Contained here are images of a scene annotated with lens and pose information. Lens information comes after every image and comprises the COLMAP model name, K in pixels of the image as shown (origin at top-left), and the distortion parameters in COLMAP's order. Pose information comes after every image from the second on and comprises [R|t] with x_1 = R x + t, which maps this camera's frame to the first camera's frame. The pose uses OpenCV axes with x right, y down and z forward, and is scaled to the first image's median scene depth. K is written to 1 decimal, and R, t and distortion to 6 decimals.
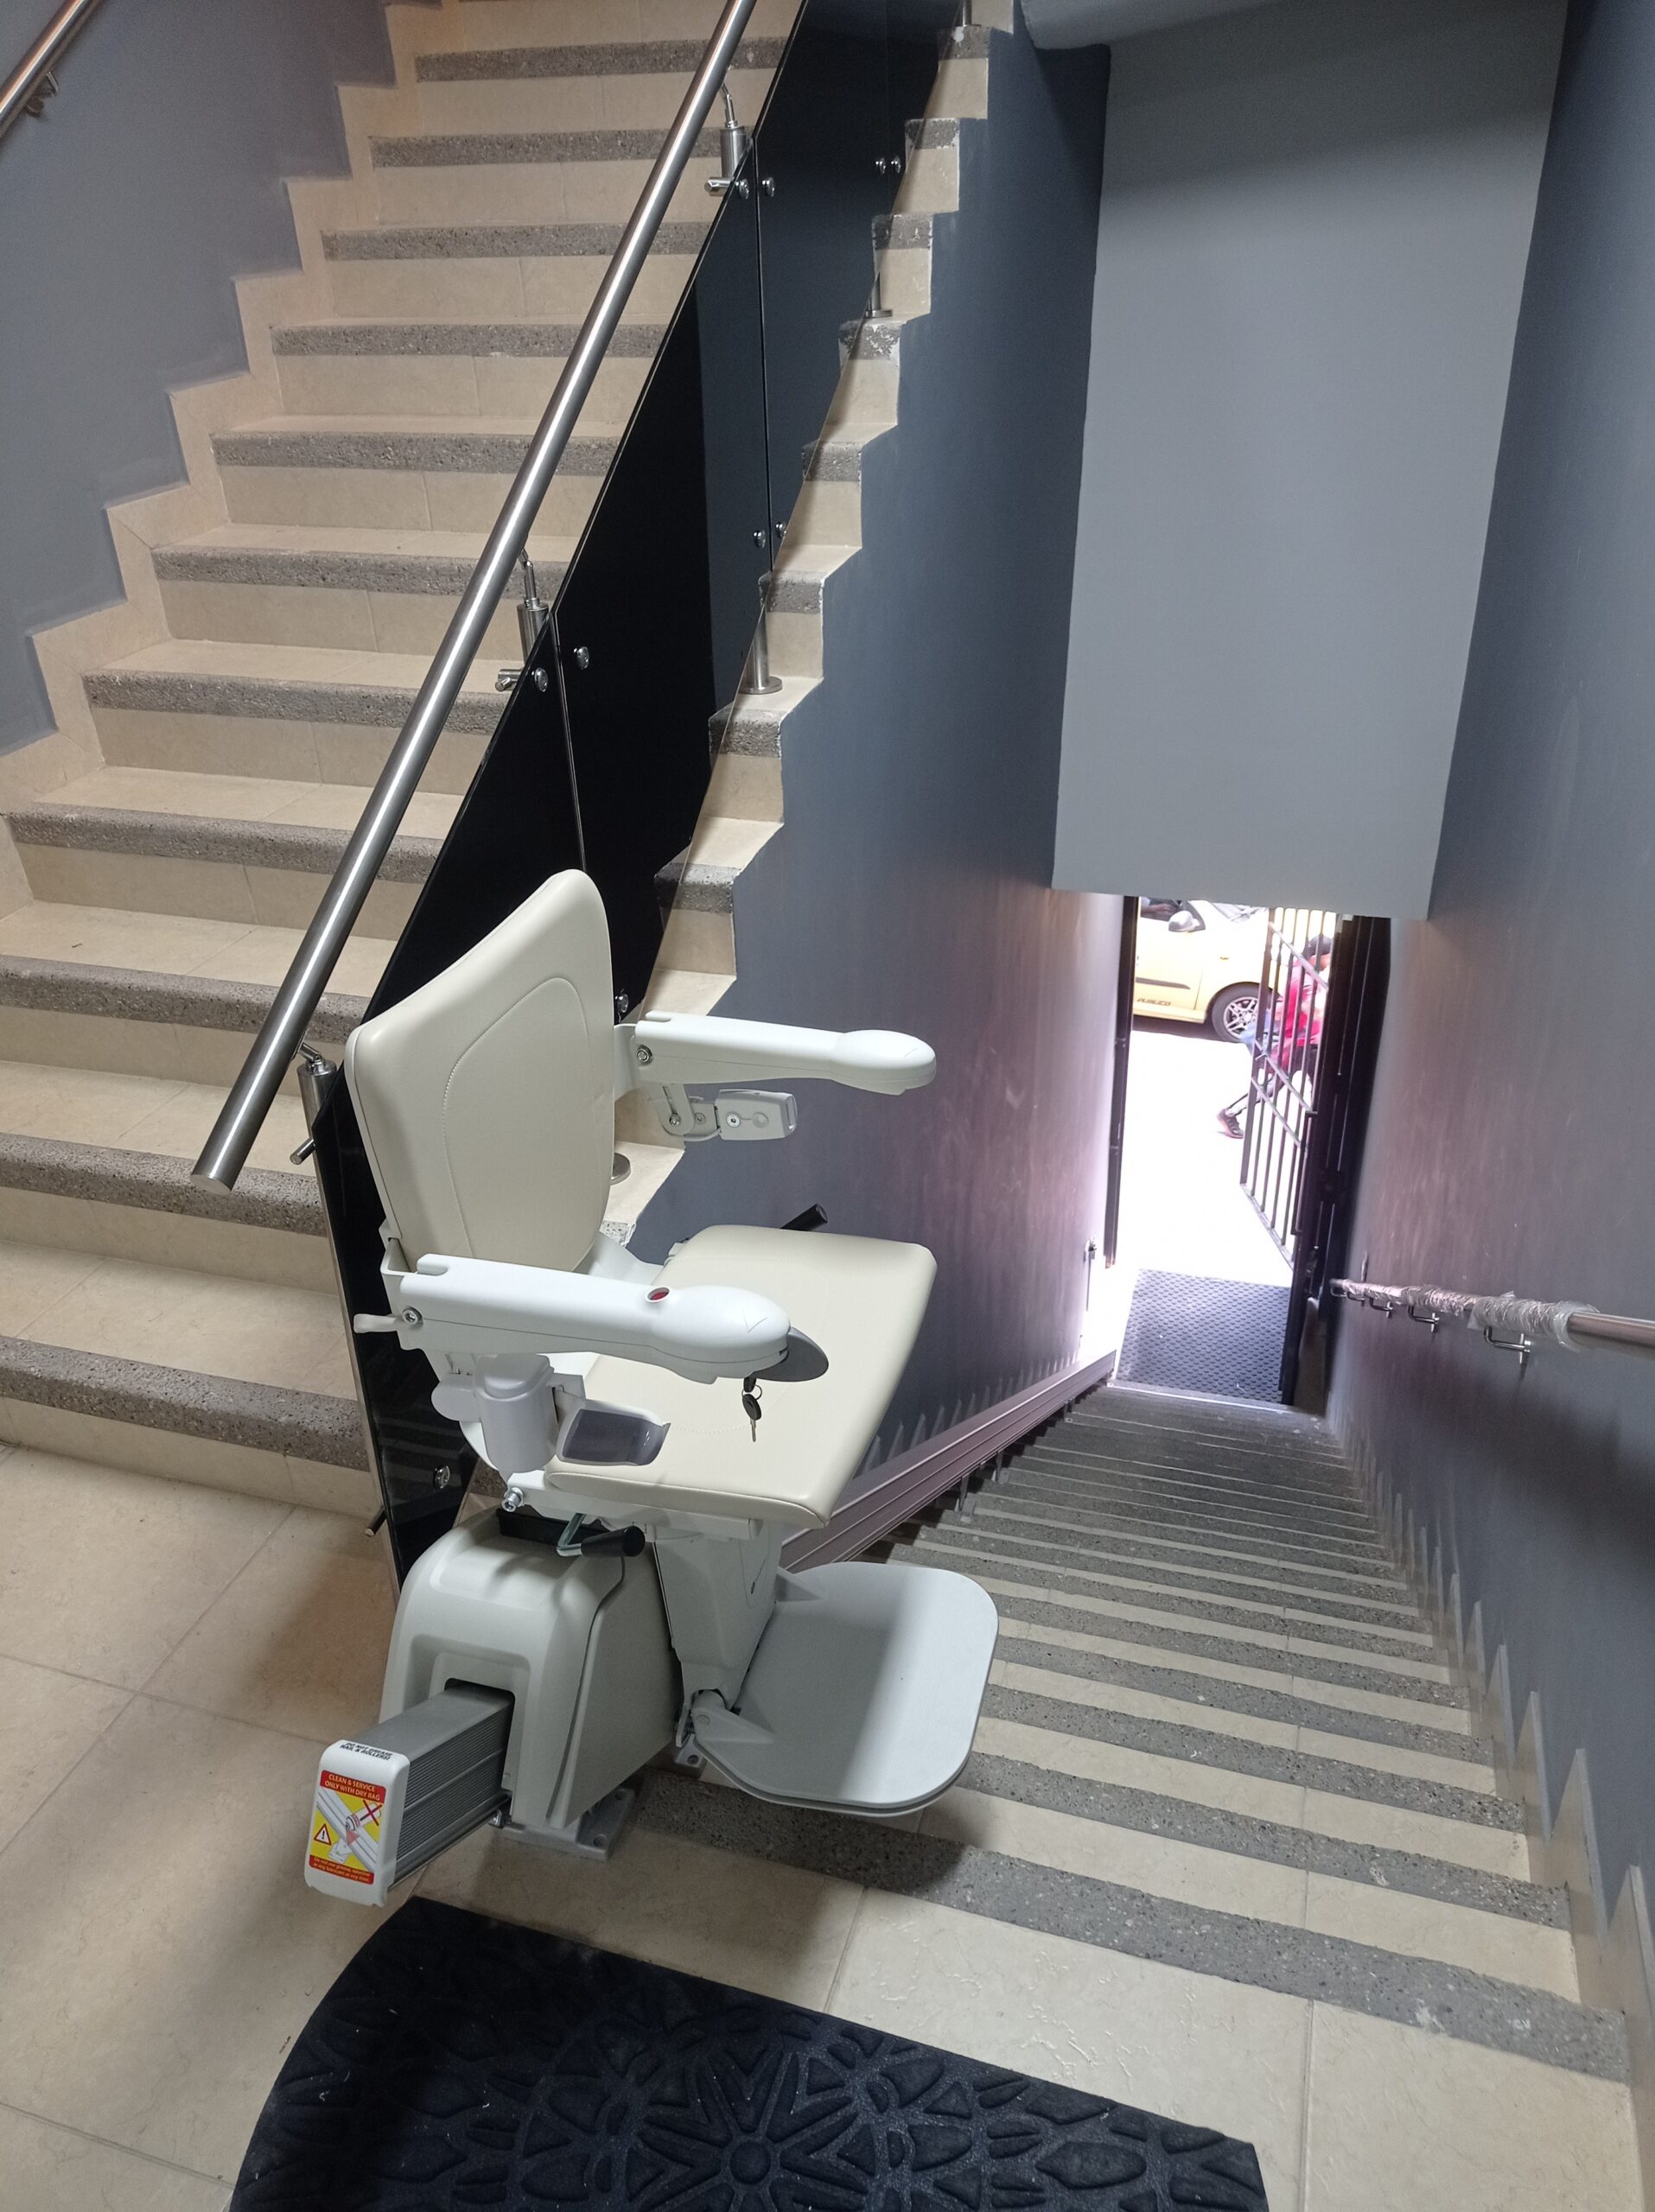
lens RADIAL K [[1652.6, 0, 825.7], [0, 1652.6, 1104.1], [0, 0, 1]] dist [-0.000969, 0.019275]
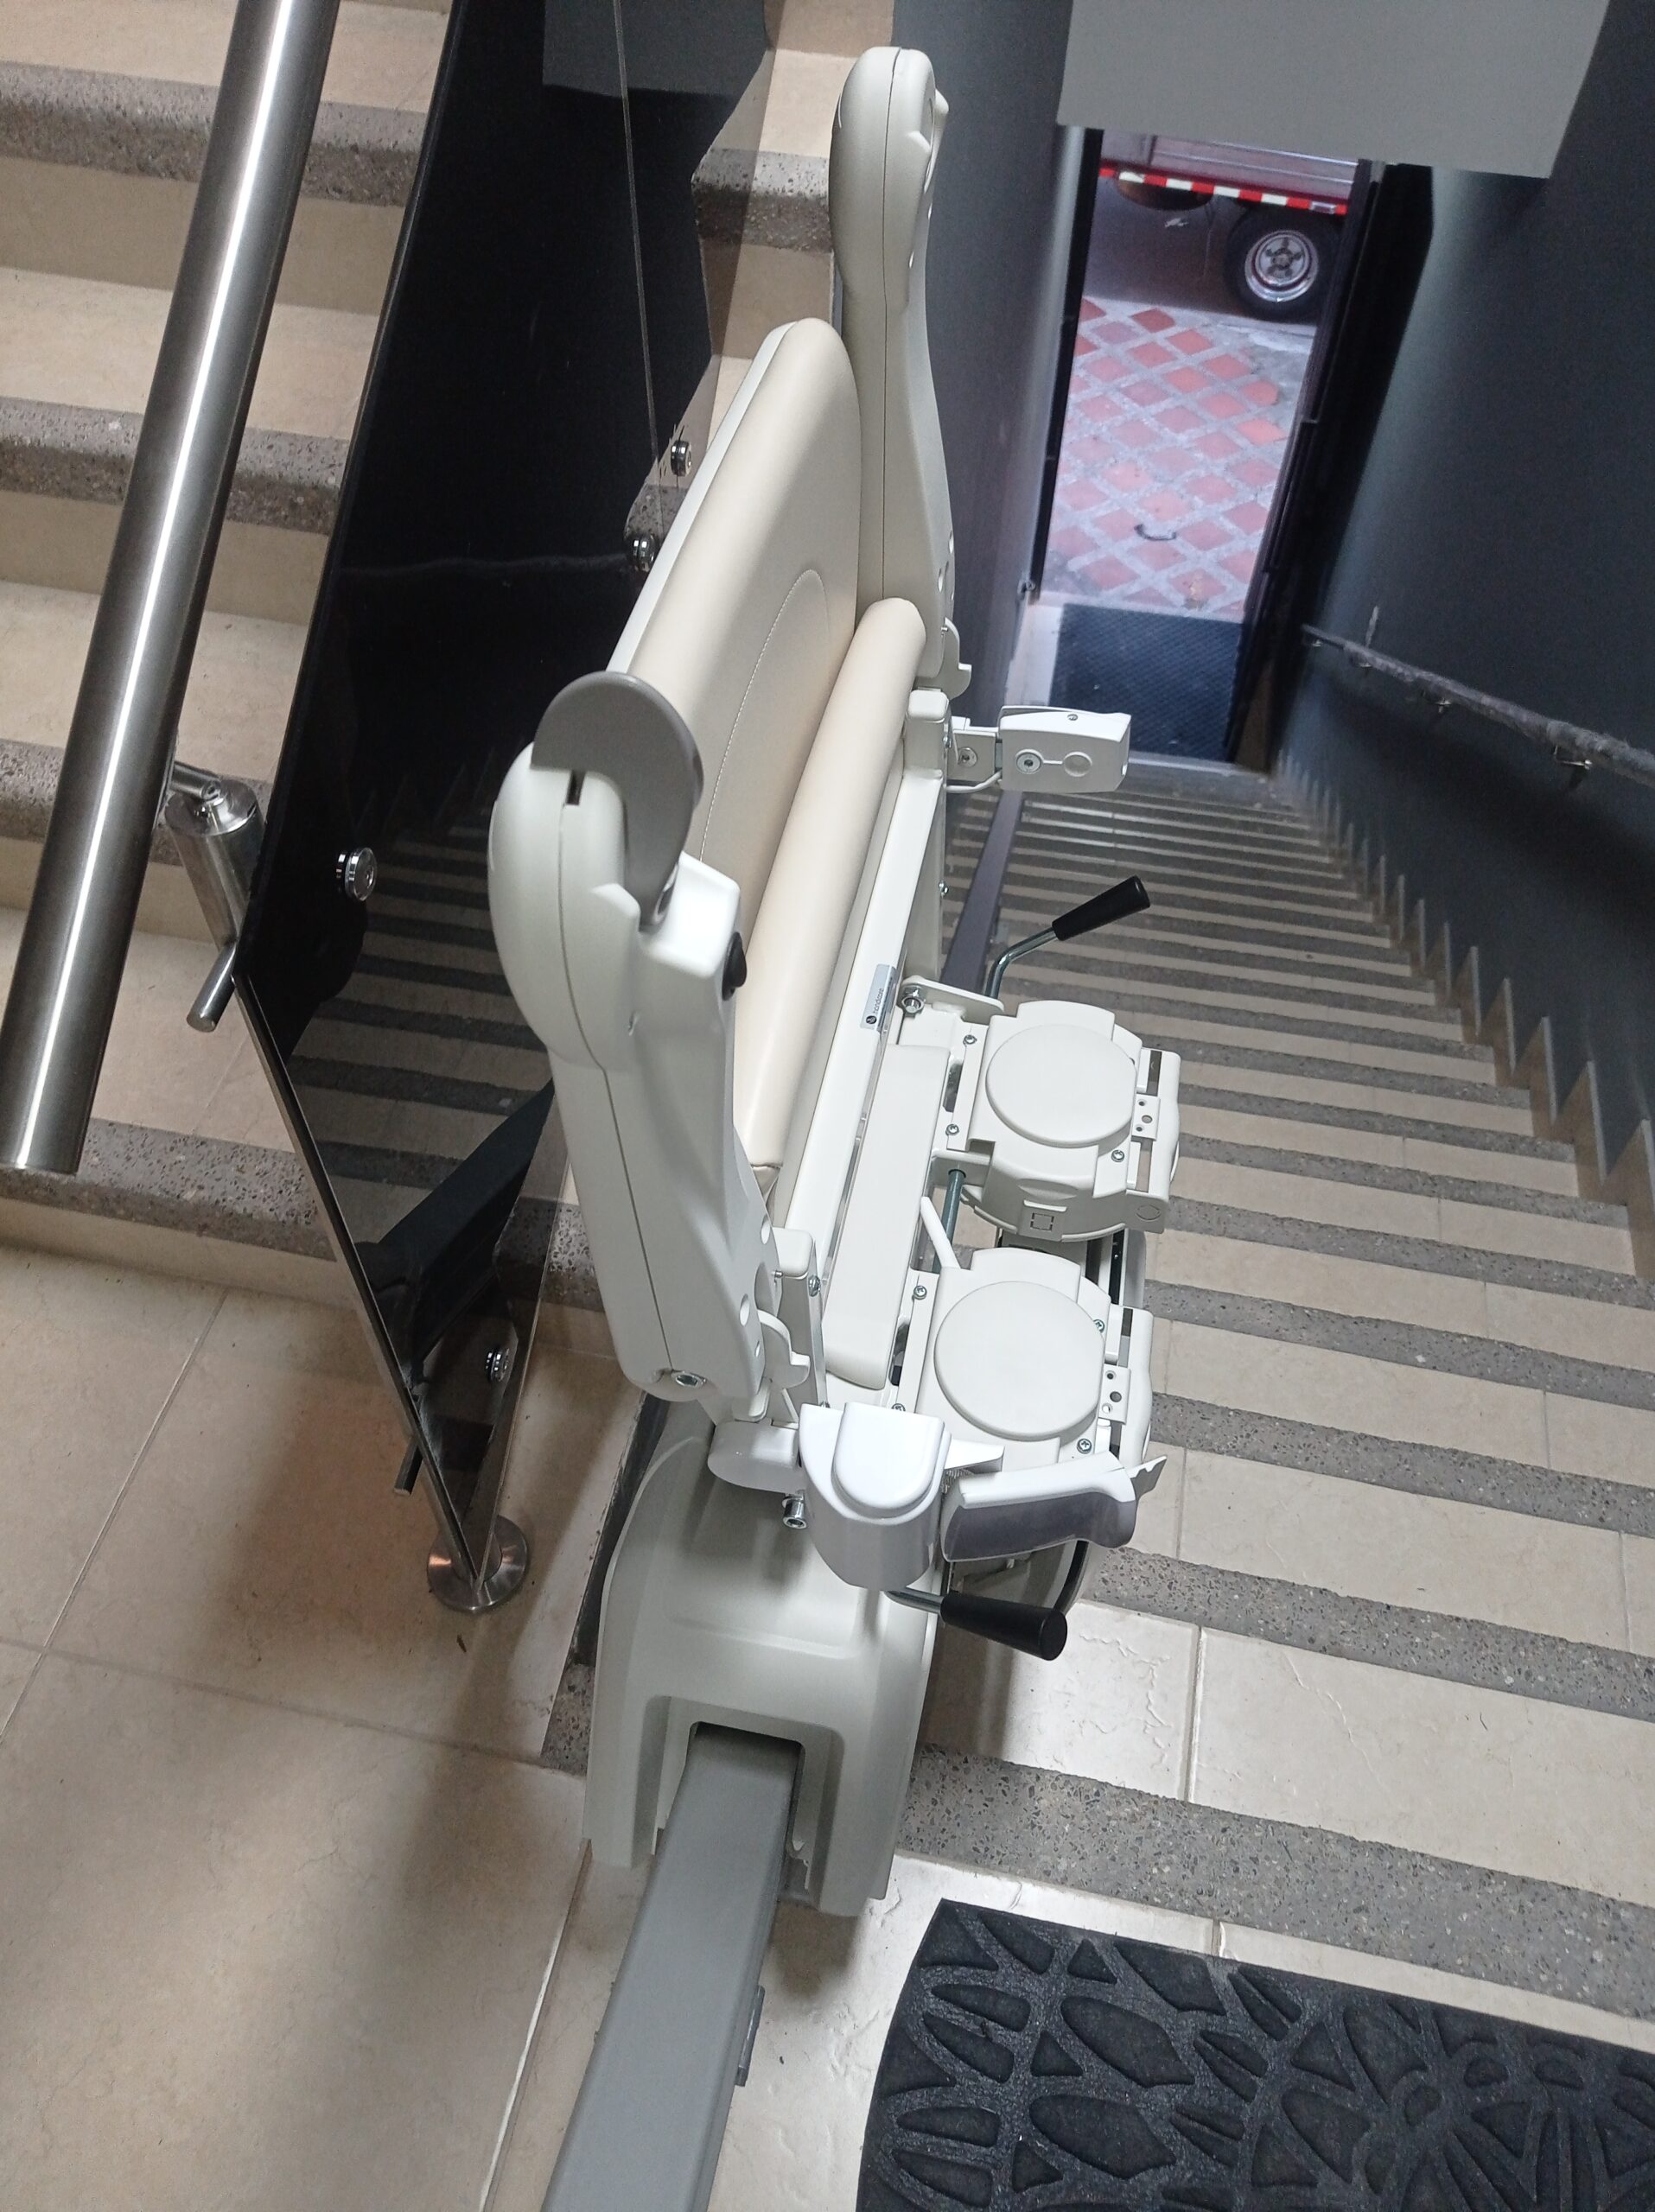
lens RADIAL K [[1652.6, 0, 822.9], [0, 1652.6, 1103.3], [0, 0, 1]] dist [-0.000969, 0.019275]
pose [[0.994930, -0.050208, 0.087145, -0.141501], [0.010281, 0.912709, 0.408480, -0.092858], [-0.100047, -0.405513, 0.908598, 0.418310]]
